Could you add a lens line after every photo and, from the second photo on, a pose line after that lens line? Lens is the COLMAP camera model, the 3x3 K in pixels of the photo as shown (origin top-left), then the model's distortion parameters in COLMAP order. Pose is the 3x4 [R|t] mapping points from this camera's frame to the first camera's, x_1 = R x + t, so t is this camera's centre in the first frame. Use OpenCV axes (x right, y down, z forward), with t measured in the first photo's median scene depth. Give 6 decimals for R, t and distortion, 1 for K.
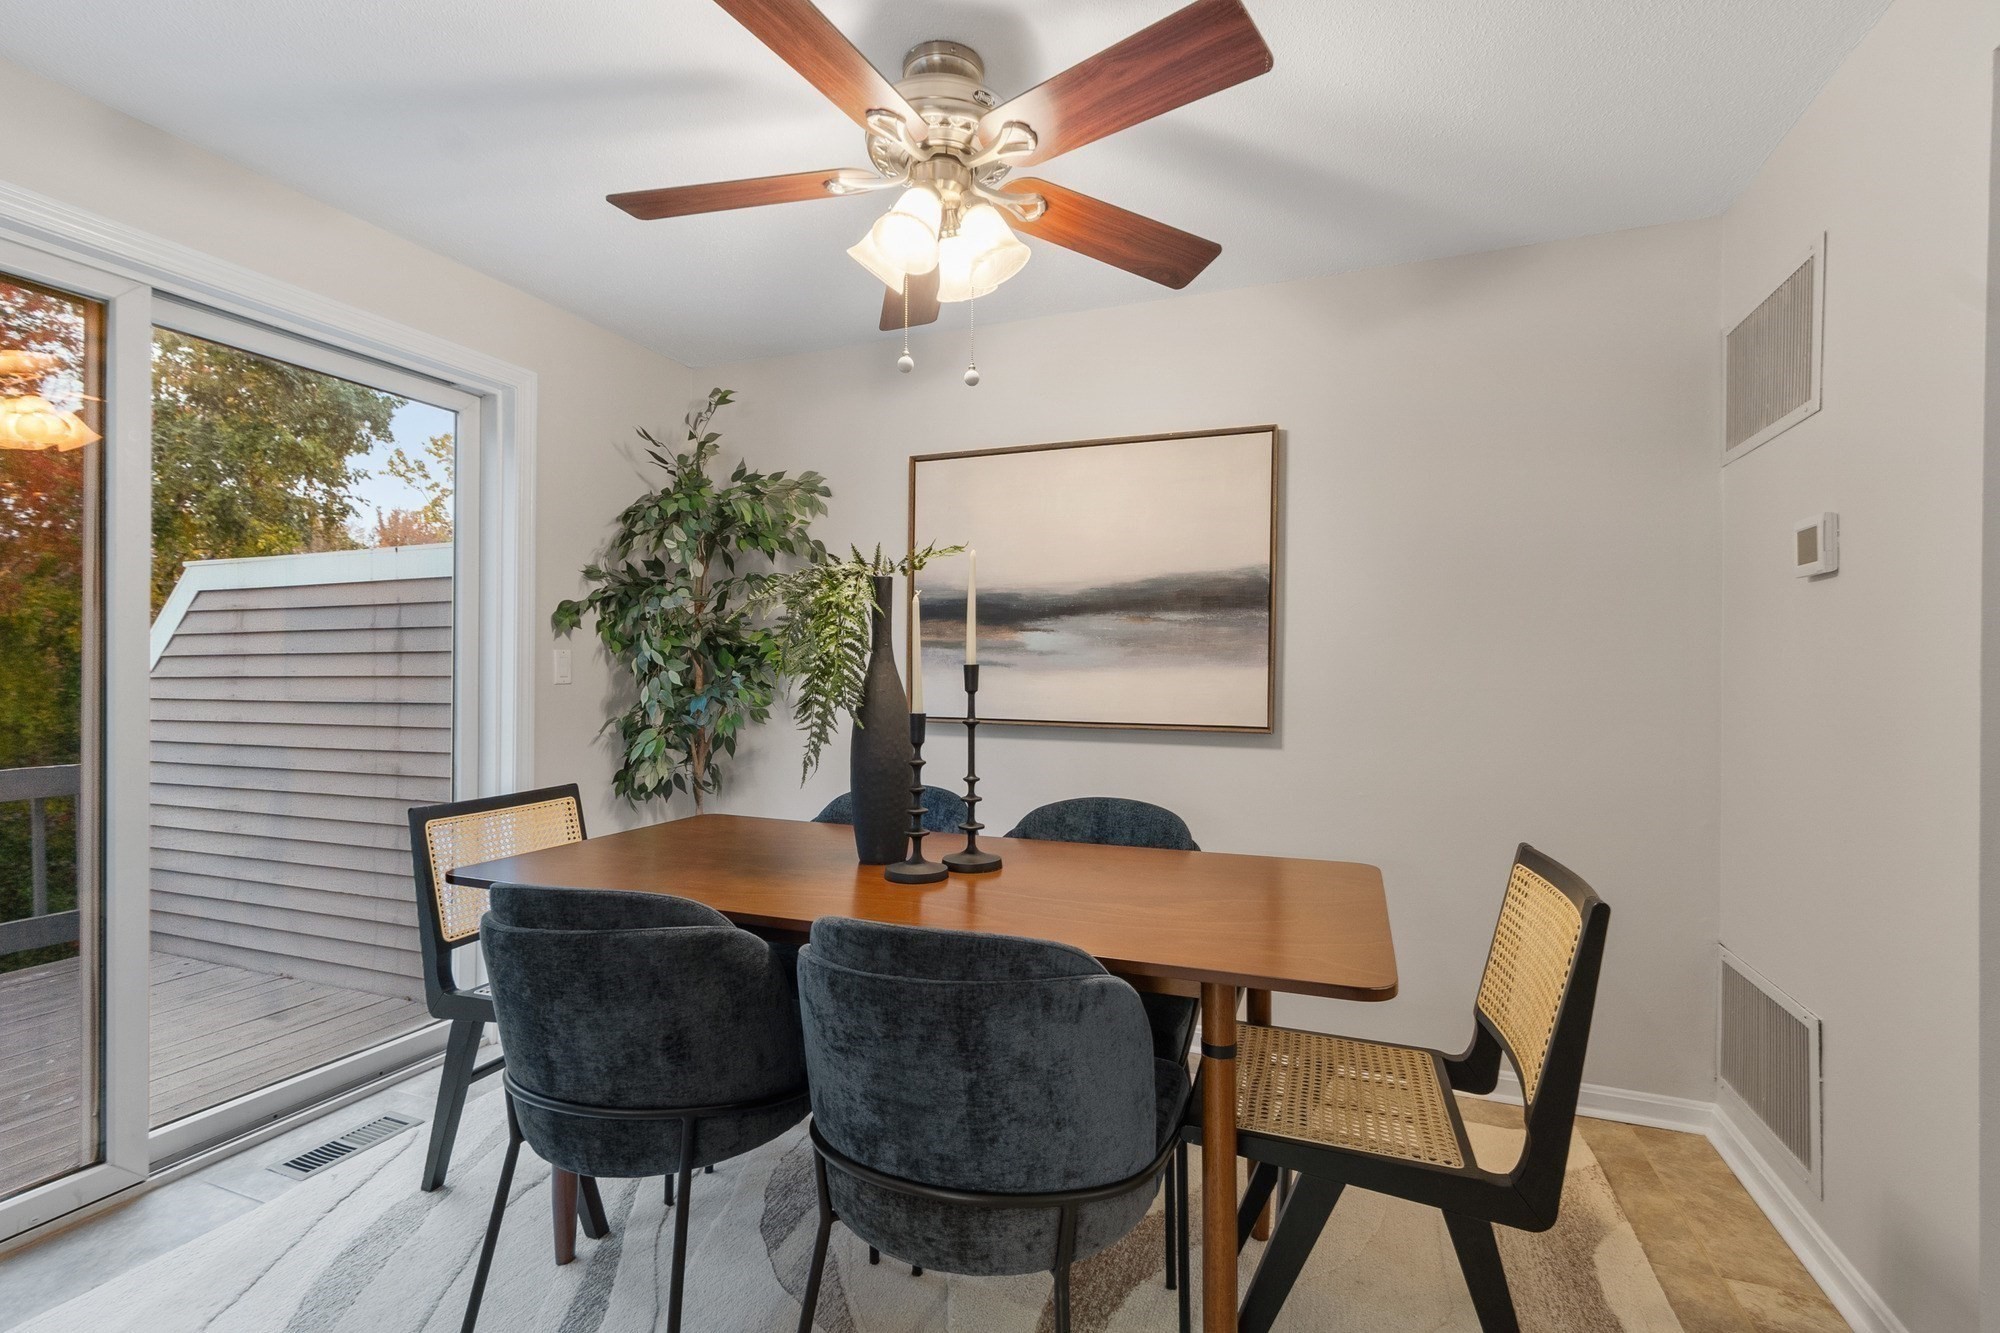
lens RADIAL K [[873.0, 0, 1002.1], [0, 873.0, 670.3], [0, 0, 1]] dist [-0.000074, 0.001102]
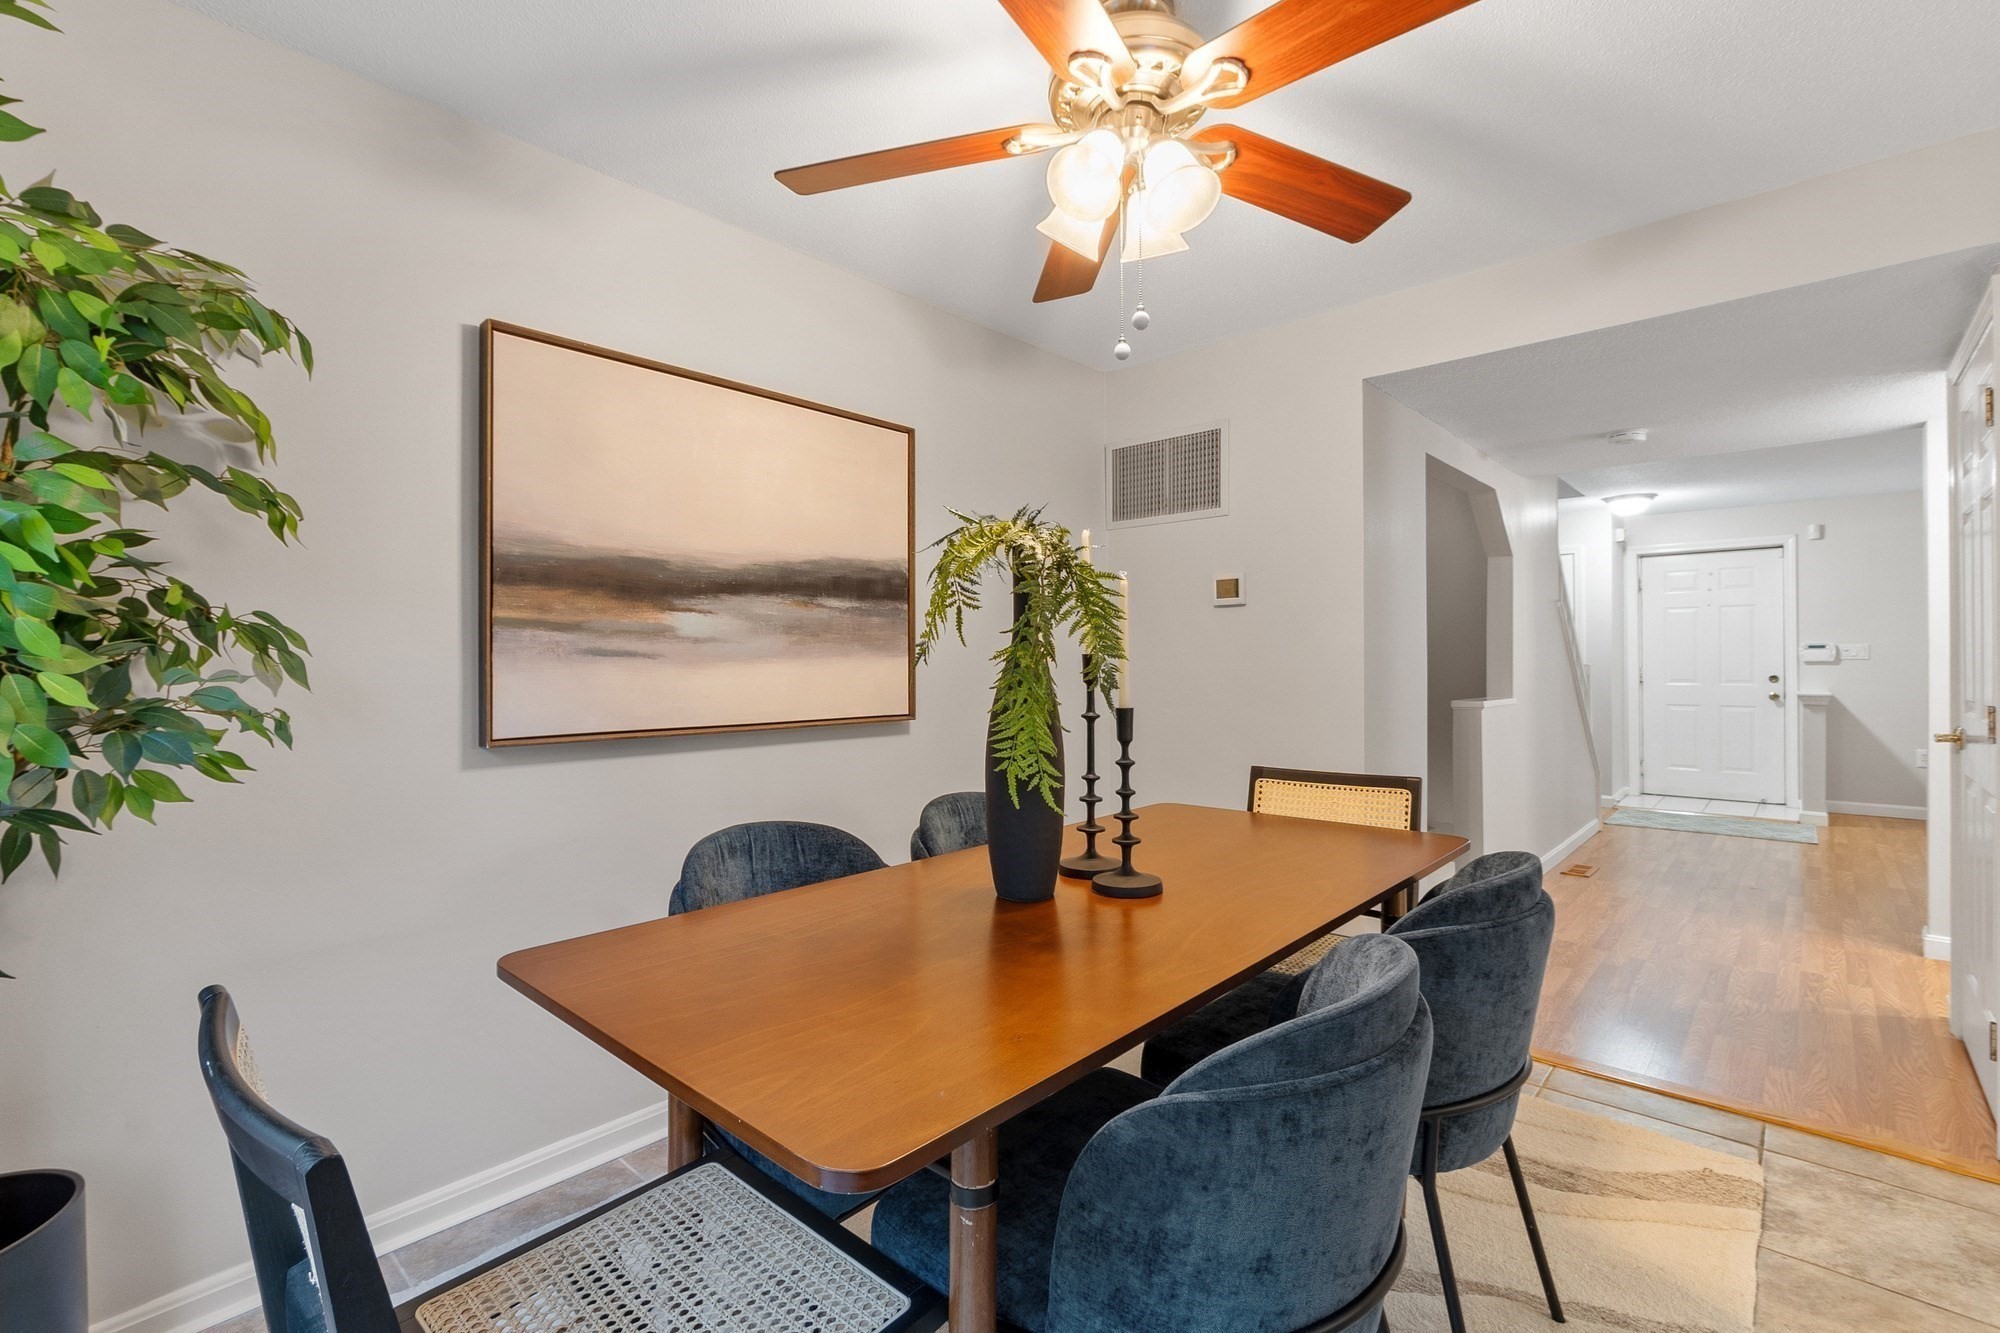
lens RADIAL K [[873.0, 0, 997.1], [0, 873.0, 665.4], [0, 0, 1]] dist [-0.000074, 0.001102]
pose [[0.368583, -0.013175, 0.929501, -0.607473], [0.009861, 0.999899, 0.010263, -0.003171], [-0.929542, 0.005383, 0.368676, 0.493665]]
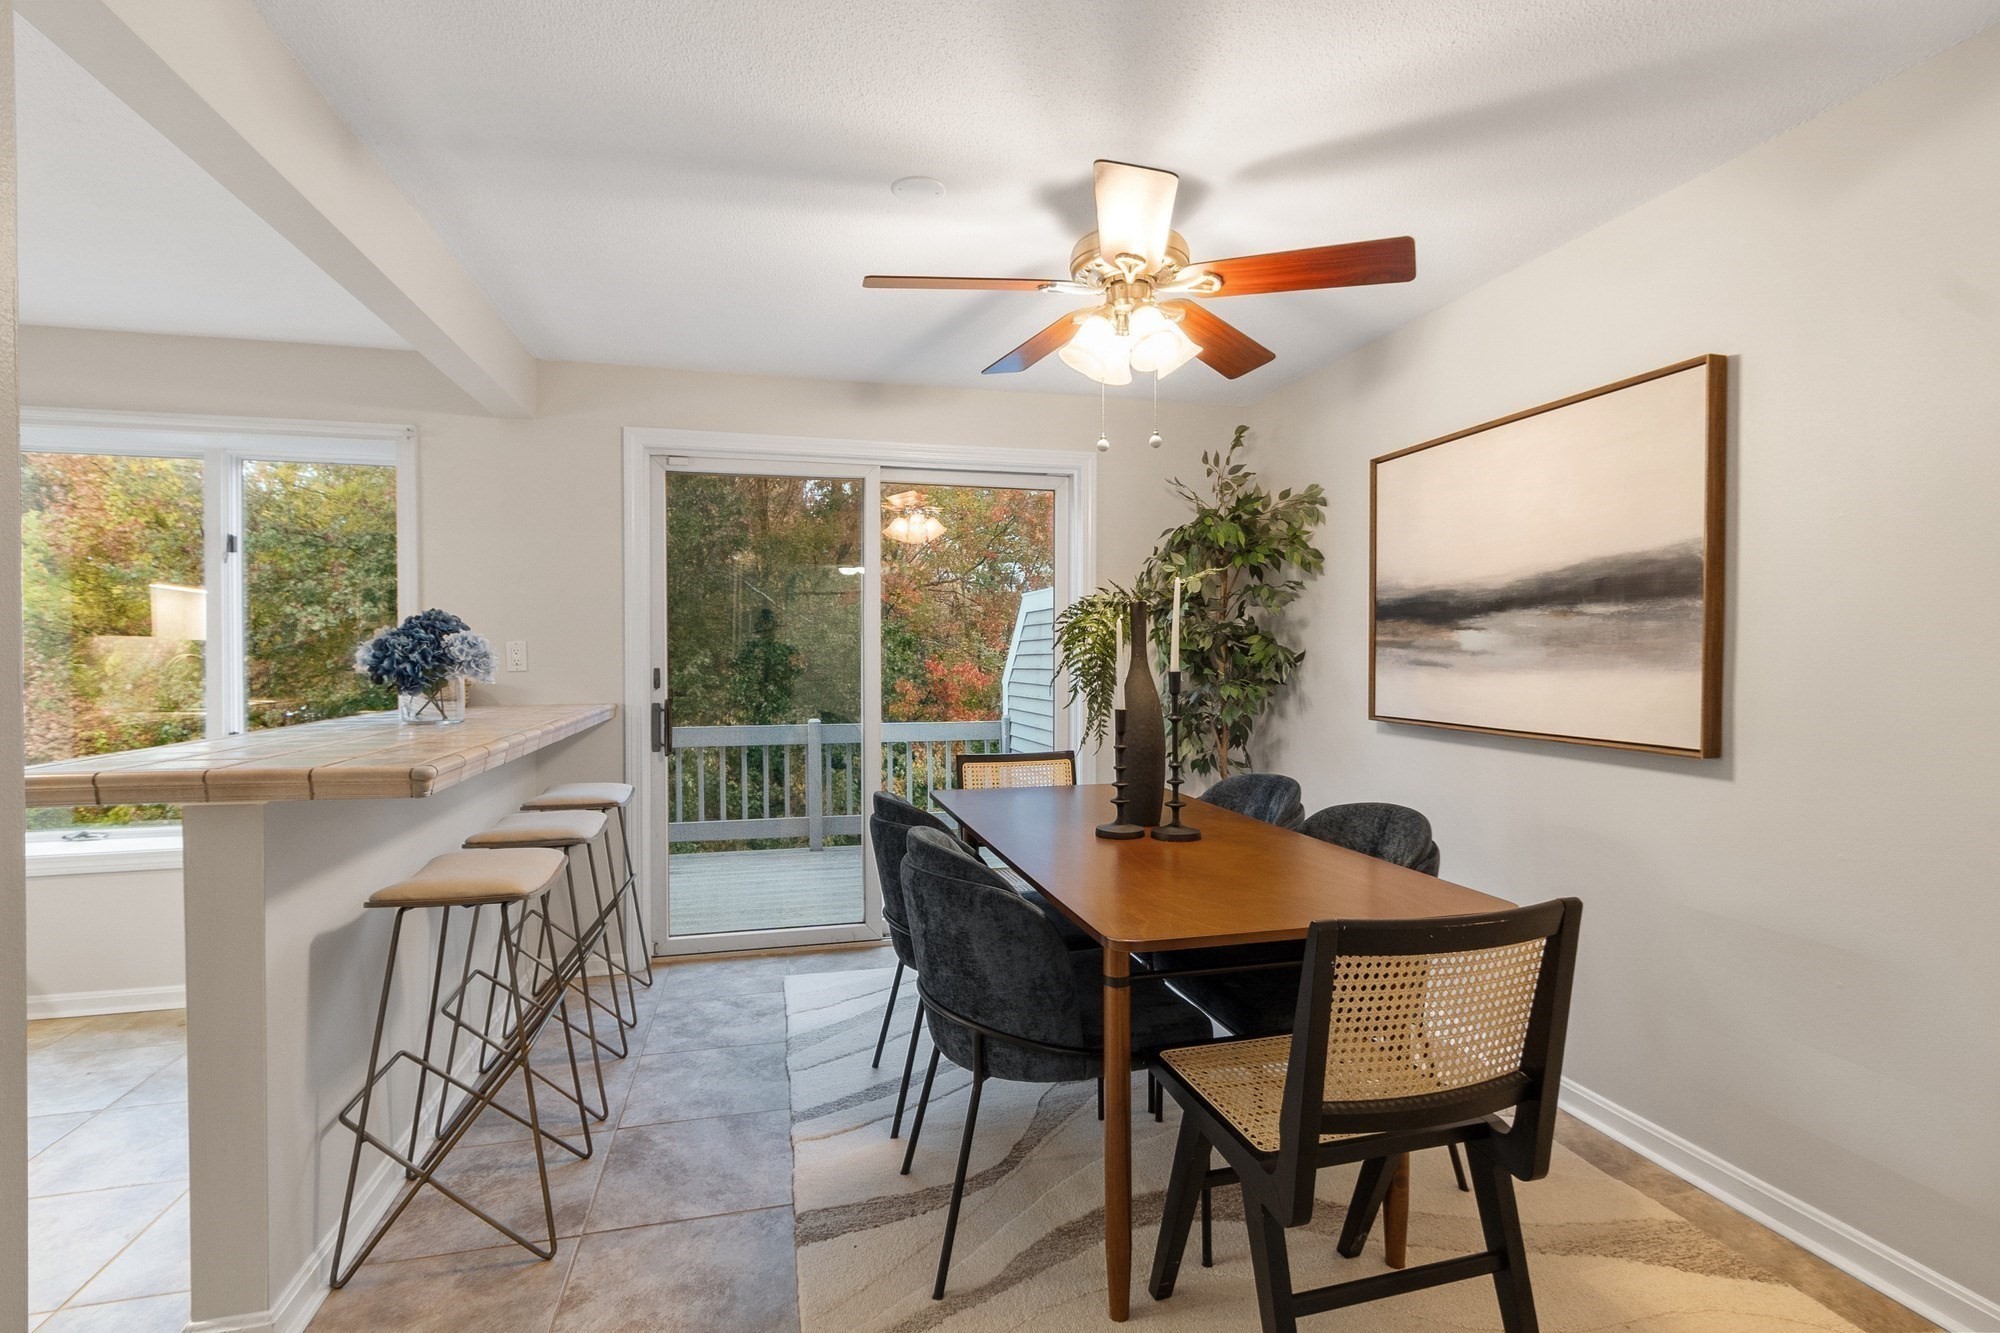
lens RADIAL K [[934.0, 0, 1007.0], [0, 934.0, 658.7], [0, 0, 1]] dist [-0.001772, -0.000081]
pose [[0.583315, -0.002731, -0.812242, 0.589705], [0.005087, 0.999987, 0.000291, -0.017781], [0.812230, -0.004301, 0.583321, 0.025194]]
